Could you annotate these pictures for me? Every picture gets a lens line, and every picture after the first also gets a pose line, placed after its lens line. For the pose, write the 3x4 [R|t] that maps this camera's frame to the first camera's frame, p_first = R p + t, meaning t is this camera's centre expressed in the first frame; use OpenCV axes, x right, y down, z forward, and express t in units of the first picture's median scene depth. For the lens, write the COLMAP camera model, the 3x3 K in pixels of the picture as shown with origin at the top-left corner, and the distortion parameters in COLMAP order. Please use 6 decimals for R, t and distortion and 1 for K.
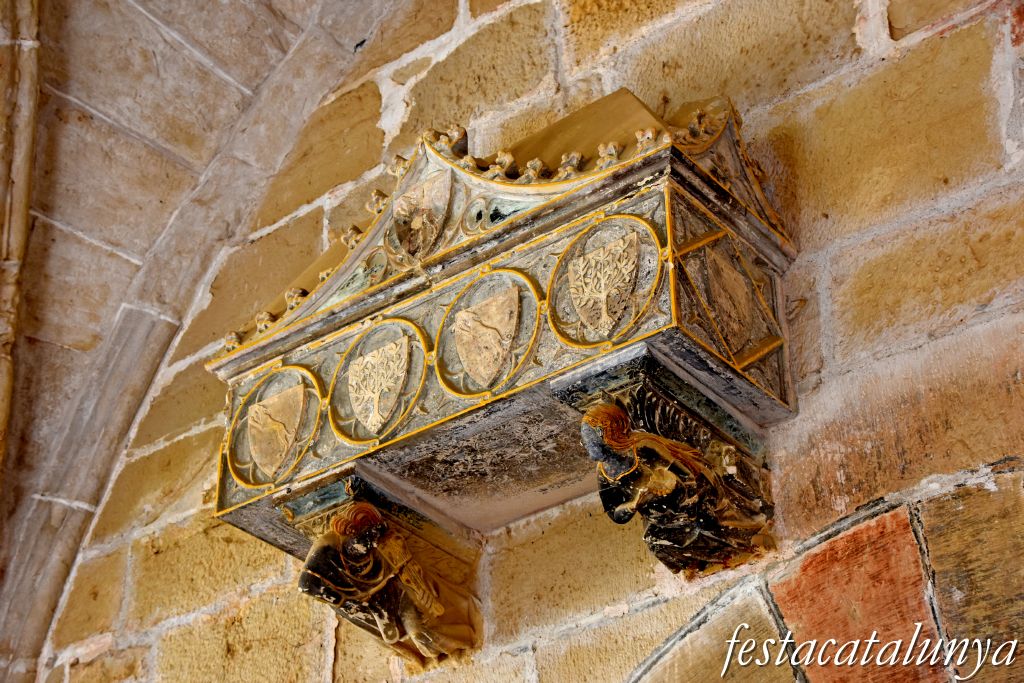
lens RADIAL K [[2099.9, 0, 512.0], [0, 2099.9, 341.5], [0, 0, 1]] dist [0.503383, 0.104523]
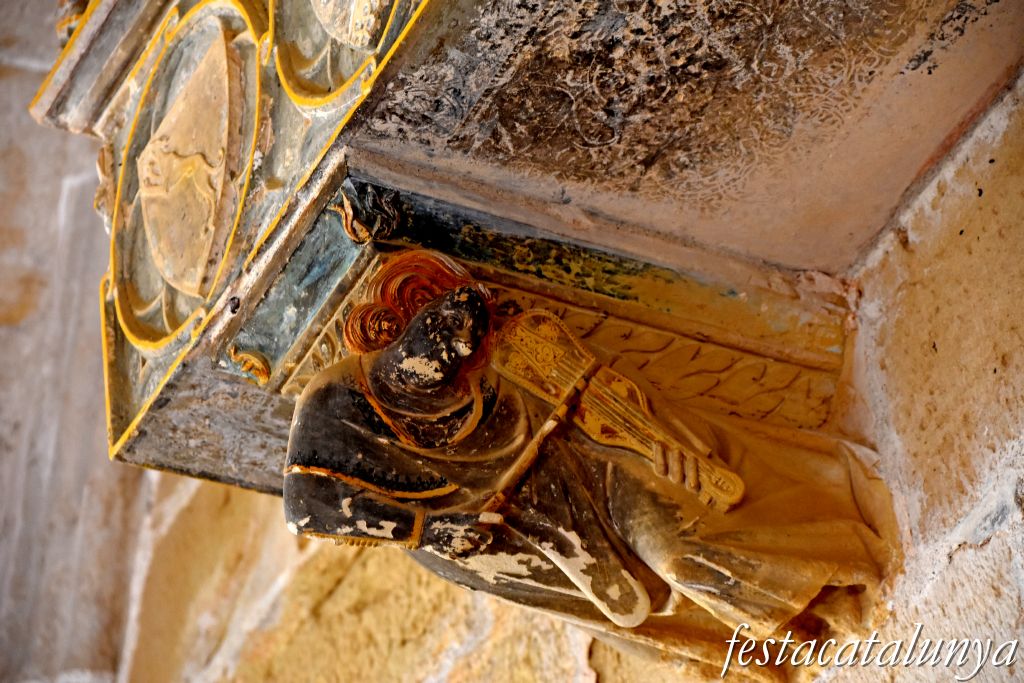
lens RADIAL K [[4425.6, 0, 512.0], [0, 4425.6, 341.5], [0, 0, 1]] dist [1.526230, -0.117410]
pose [[0.905828, -0.328446, -0.267579, 0.133577], [0.299731, 0.943228, -0.143116, 0.197033], [0.299394, 0.049436, 0.952848, 0.307148]]
